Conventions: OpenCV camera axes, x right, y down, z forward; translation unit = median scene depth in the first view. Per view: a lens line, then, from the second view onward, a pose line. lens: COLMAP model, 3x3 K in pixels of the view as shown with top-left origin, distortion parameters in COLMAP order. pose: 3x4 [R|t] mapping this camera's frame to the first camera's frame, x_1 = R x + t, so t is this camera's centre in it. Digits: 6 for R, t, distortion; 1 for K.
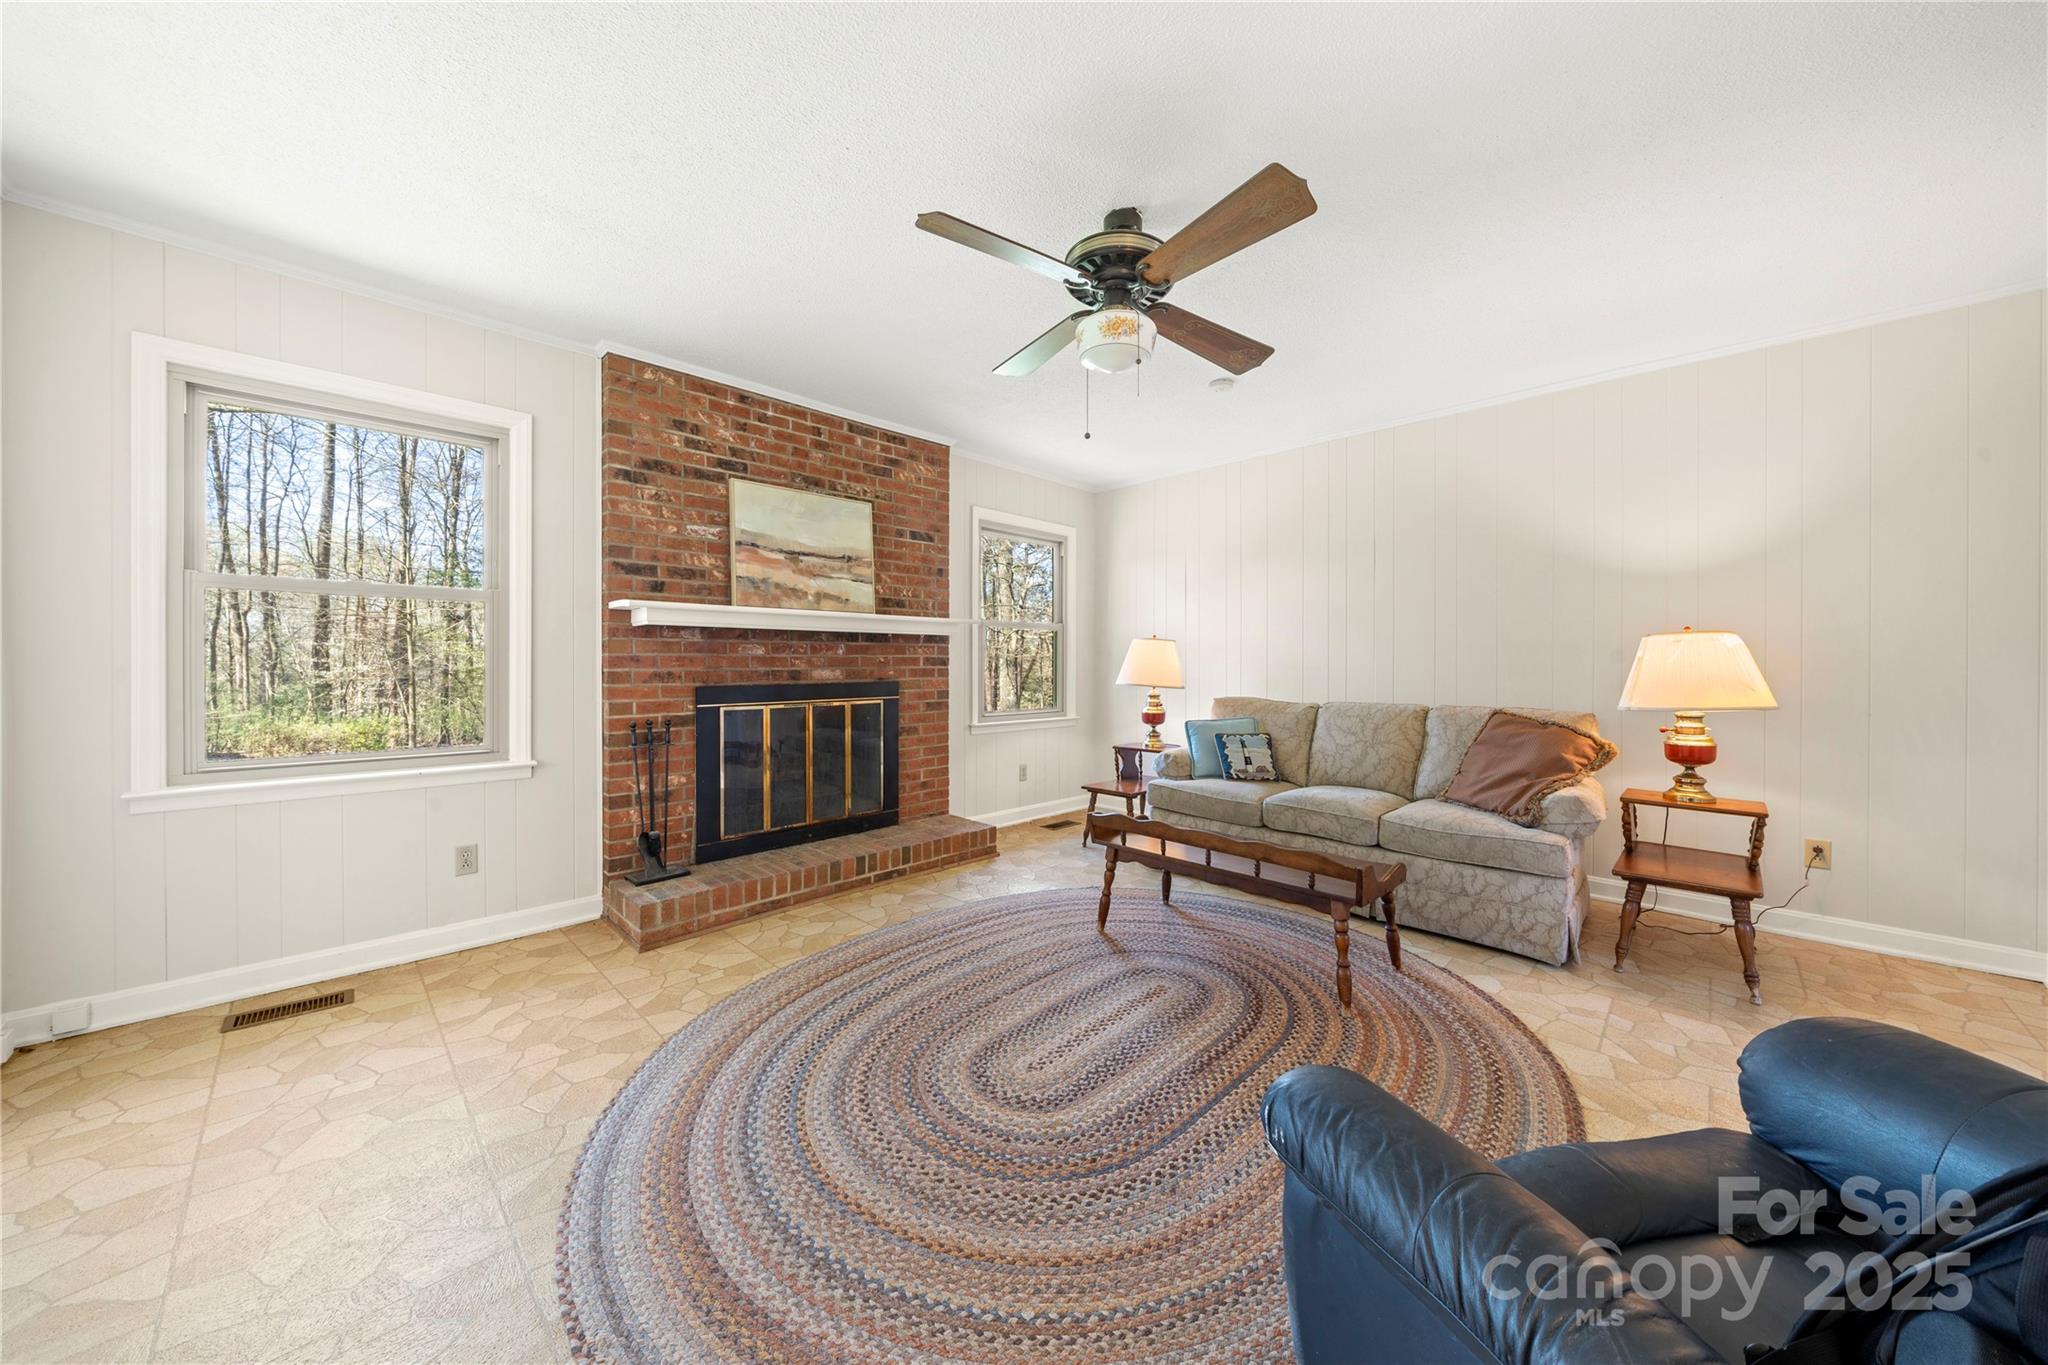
lens RADIAL K [[689.9, 0, 1014.4], [0, 689.9, 666.5], [0, 0, 1]] dist [-0.001936, -0.000084]
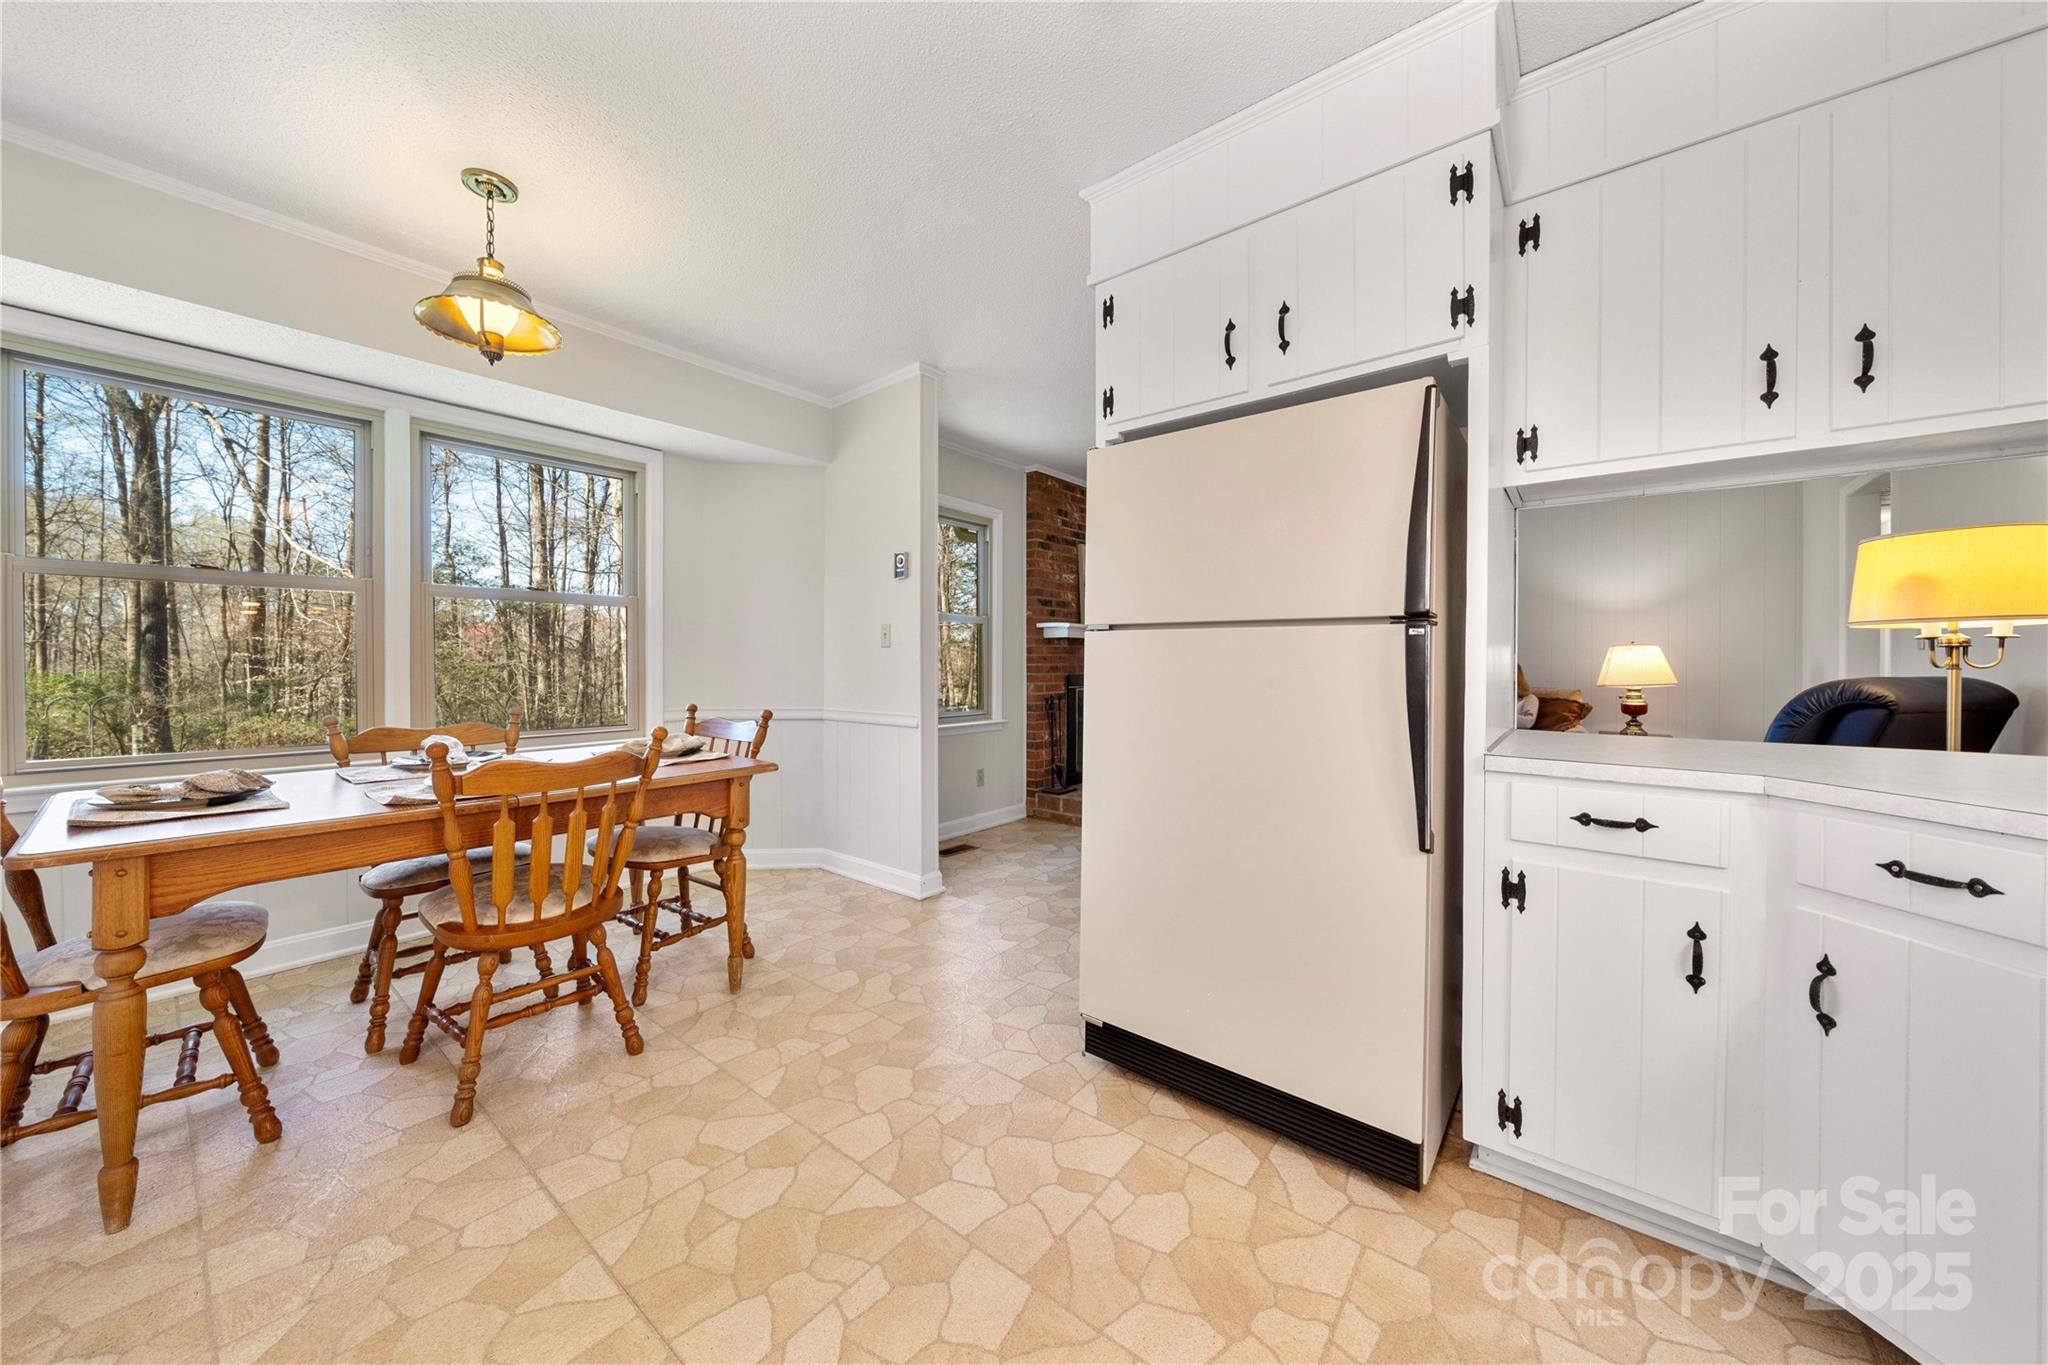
lens RADIAL K [[707.5, 0, 1021.4], [0, 707.5, 660.7], [0, 0, 1]] dist [-0.001293, -0.000188]
pose [[0.994280, 0.001301, 0.106800, -0.712477], [-0.001072, 0.999997, -0.002201, -0.000662], [-0.106802, 0.002074, 0.994278, -0.594264]]
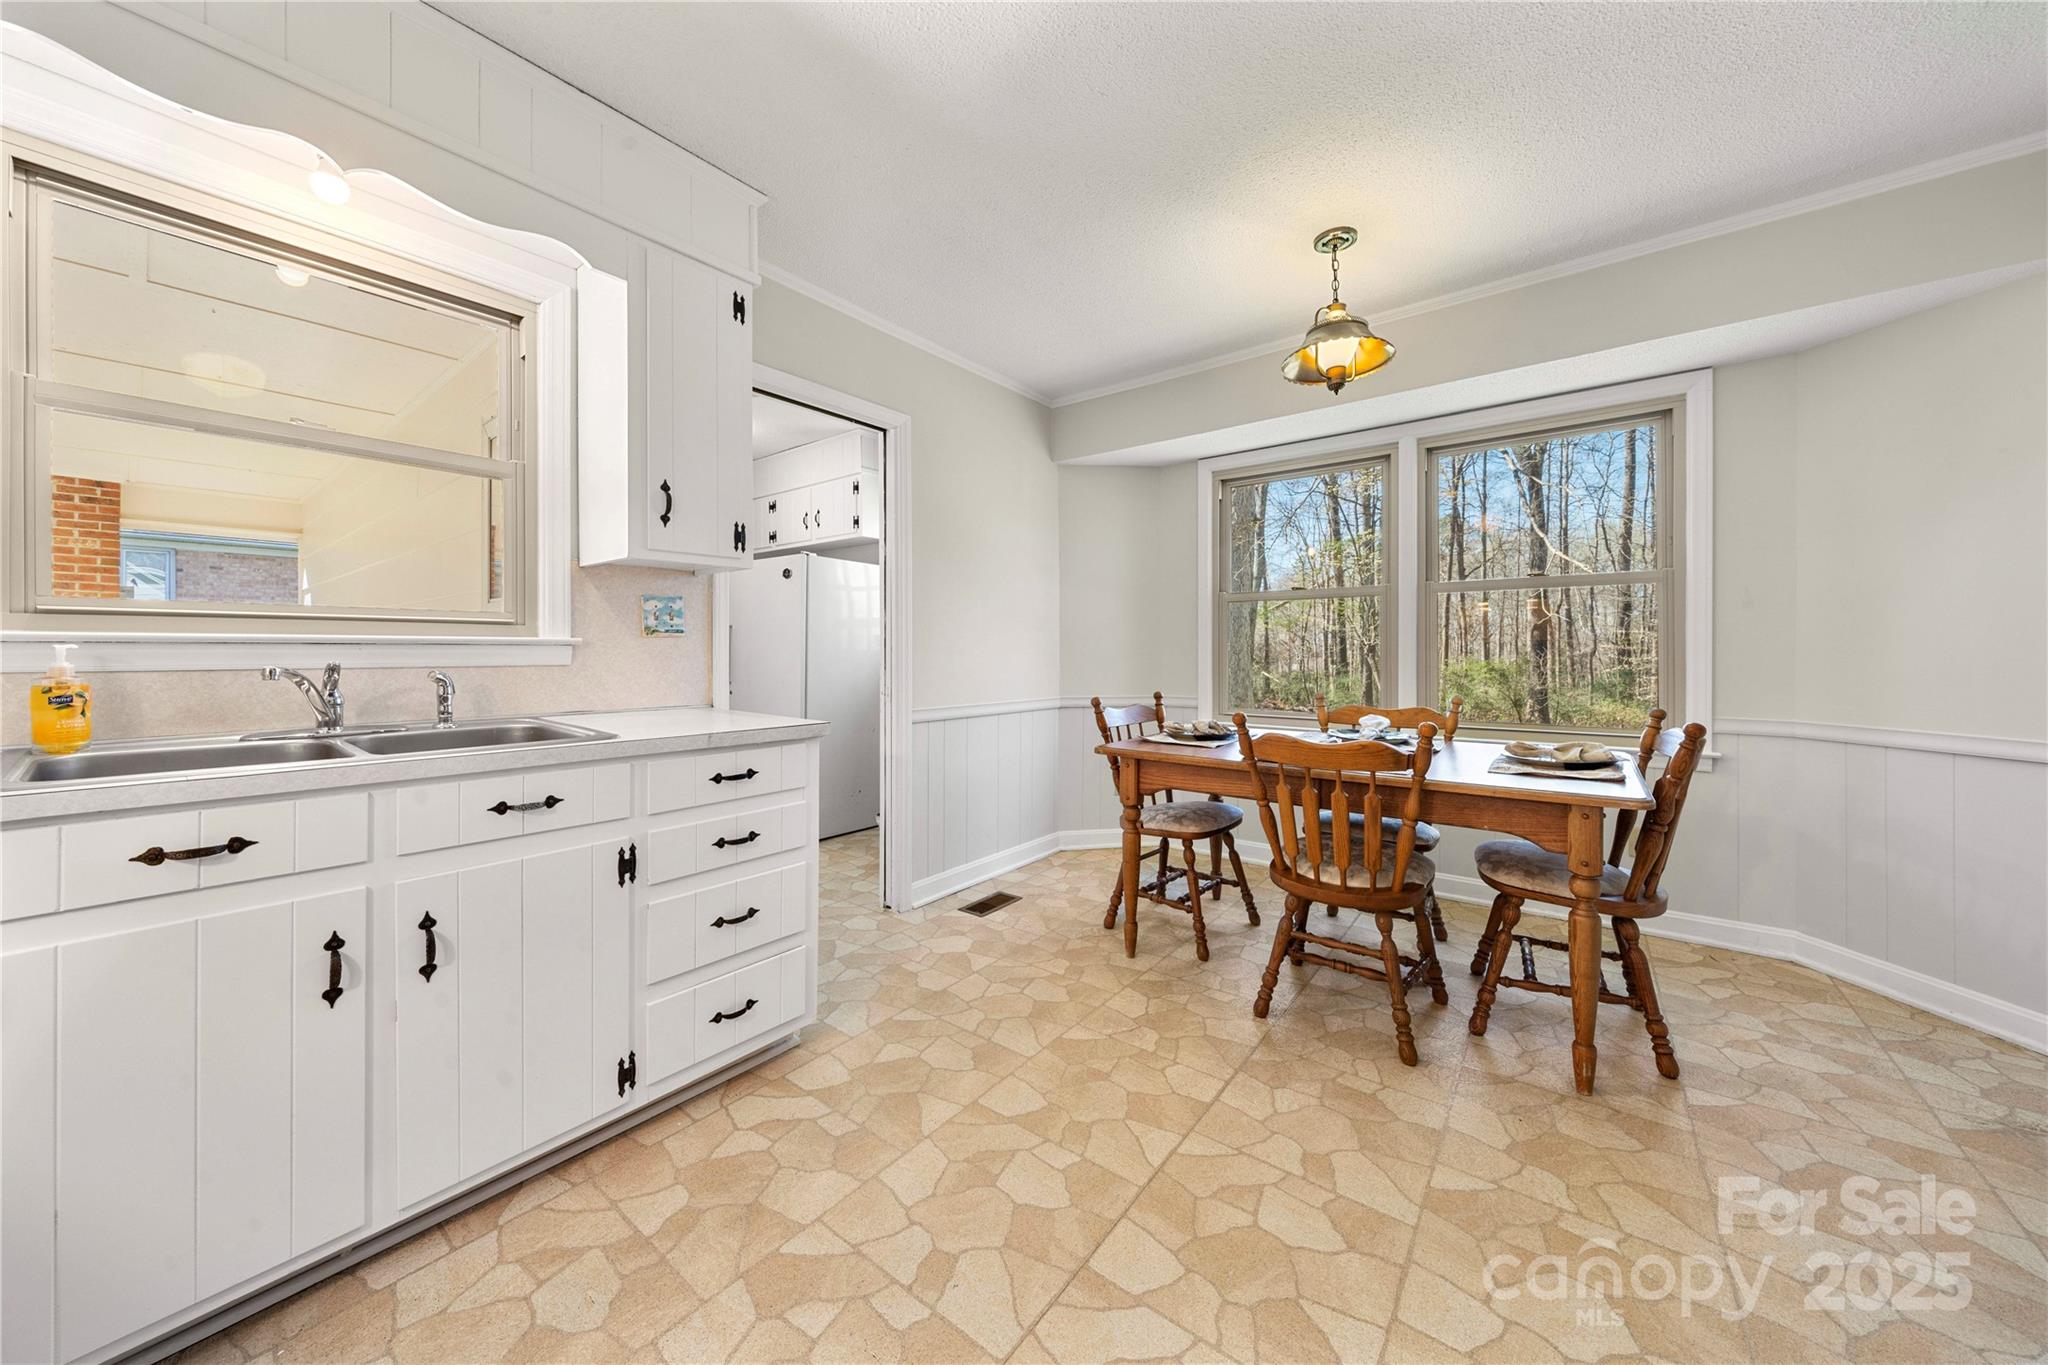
lens RADIAL K [[721.5, 0, 1016.3], [0, 721.5, 649.8], [0, 0, 1]] dist [-0.000169, 0.000082]
pose [[0.115148, -0.002171, -0.993346, 1.727391], [-0.000429, 0.999997, -0.002235, -0.001891], [0.993348, 0.000683, 0.115147, 1.571828]]
